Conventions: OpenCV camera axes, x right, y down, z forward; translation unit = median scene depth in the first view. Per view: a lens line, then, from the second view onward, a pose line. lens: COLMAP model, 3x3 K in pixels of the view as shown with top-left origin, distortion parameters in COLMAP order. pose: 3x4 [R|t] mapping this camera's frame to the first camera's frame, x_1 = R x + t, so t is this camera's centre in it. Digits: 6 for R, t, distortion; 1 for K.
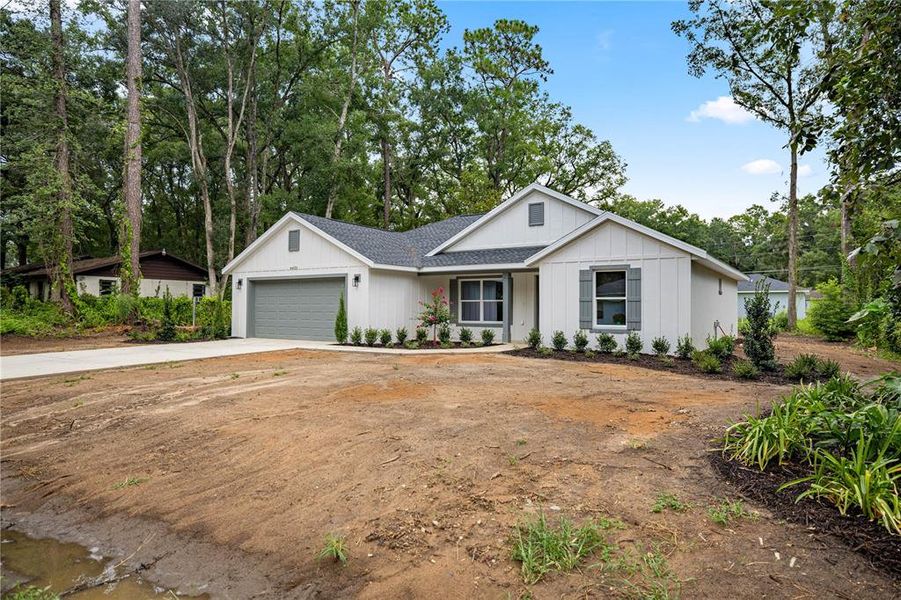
lens RADIAL K [[535.5, 0, 453.2], [0, 535.5, 302.5], [0, 0, 1]] dist [-0.007001, -0.001836]
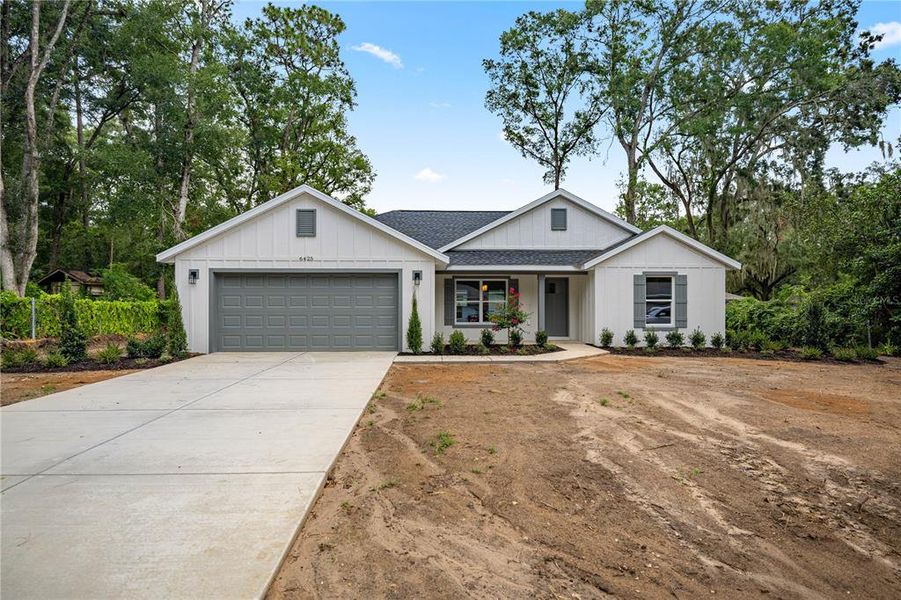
lens RADIAL K [[505.0, 0, 448.9], [0, 505.0, 305.5], [0, 0, 1]] dist [-0.005746, -0.000545]
pose [[0.820486, -0.002824, 0.571660, -0.595030], [-0.001639, 0.999972, 0.007291, -0.003310], [-0.571664, -0.006919, 0.820458, 0.314912]]
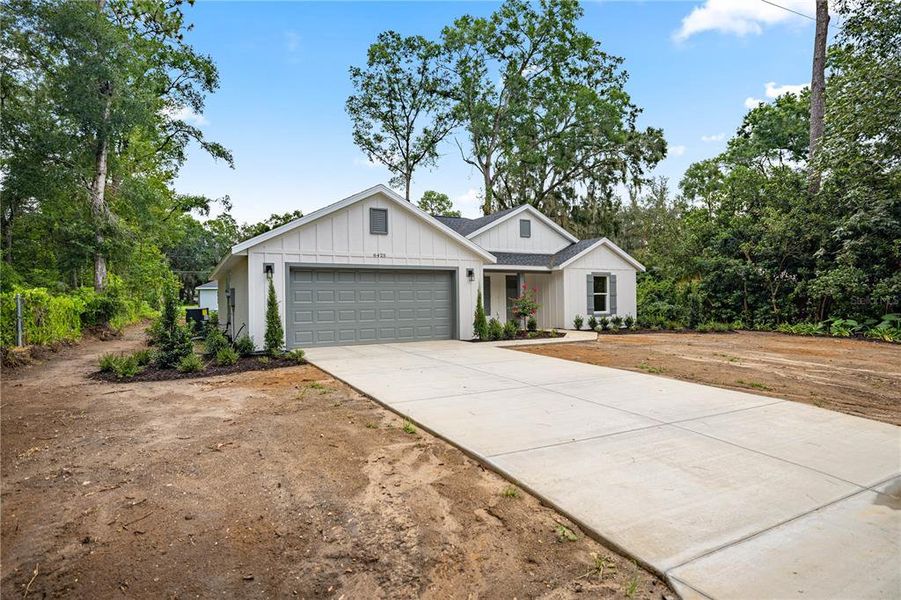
lens RADIAL K [[485.7, 0, 449.5], [0, 485.7, 294.6], [0, 0, 1]] dist [-0.005160, -0.001934]
pose [[0.477761, 0.000305, 0.878490, -0.973796], [0.006486, 0.999971, -0.003874, -0.001924], [-0.878466, 0.007549, 0.477746, 0.609953]]
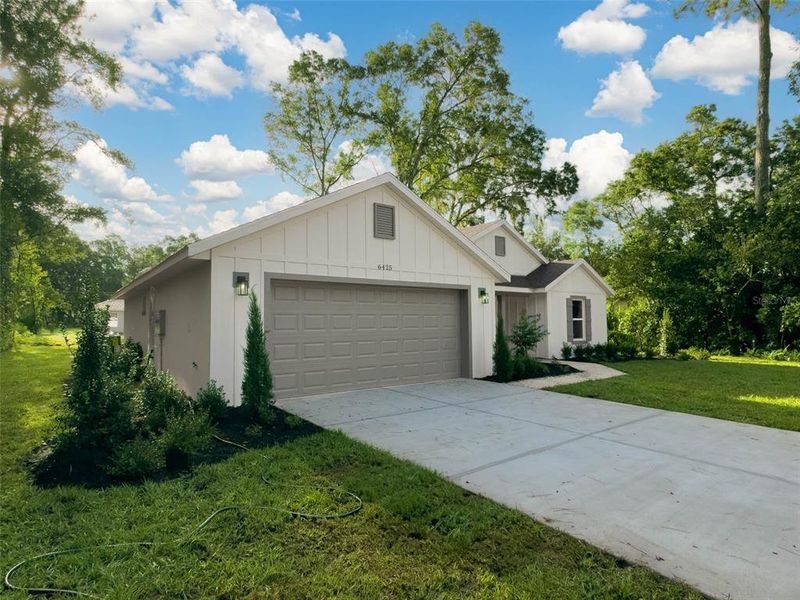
lens RADIAL K [[443.6, 0, 403.7], [0, 443.6, 298.6], [0, 0, 1]] dist [-0.017731, 0.004261]
pose [[0.333549, 0.044017, 0.941704, -0.827226], [0.000607, 0.998899, -0.046906, -0.006404], [-0.942732, 0.016217, 0.333155, 0.891276]]
